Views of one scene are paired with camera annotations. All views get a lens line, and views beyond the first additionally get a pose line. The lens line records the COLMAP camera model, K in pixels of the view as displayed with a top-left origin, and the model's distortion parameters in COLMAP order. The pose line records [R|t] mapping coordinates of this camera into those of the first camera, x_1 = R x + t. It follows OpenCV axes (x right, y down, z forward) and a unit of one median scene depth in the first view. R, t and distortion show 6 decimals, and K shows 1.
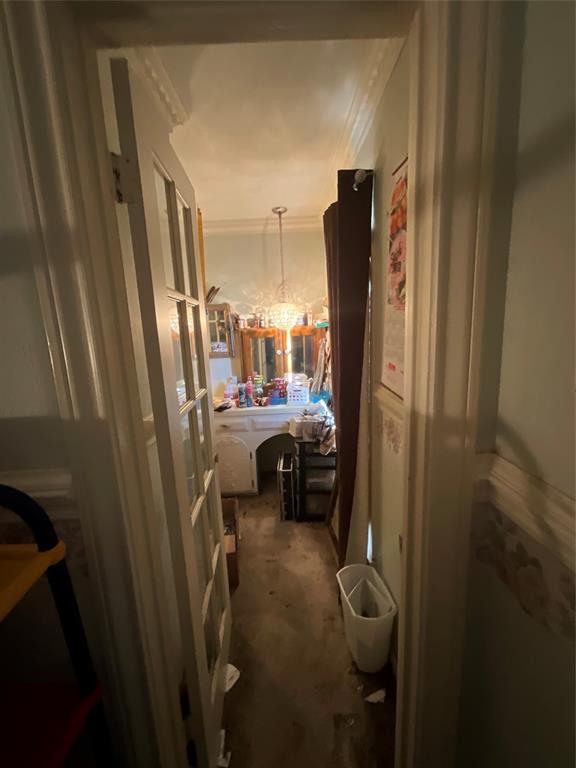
lens RADIAL K [[309.6, 0, 287.9], [0, 309.6, 384.8], [0, 0, 1]] dist [-0.000960, 0.000743]
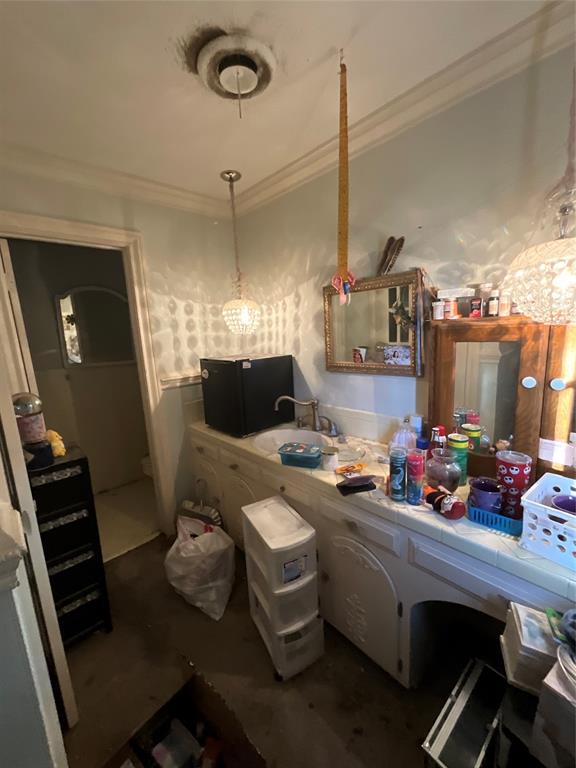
lens RADIAL K [[309.6, 0, 289.6], [0, 309.6, 384.2], [0, 0, 1]] dist [-0.000960, 0.000743]
pose [[0.680178, 0.137532, -0.720030, 0.043696], [-0.108335, 0.990316, 0.086820, -0.103441], [0.724997, 0.018951, 0.688491, 0.524860]]
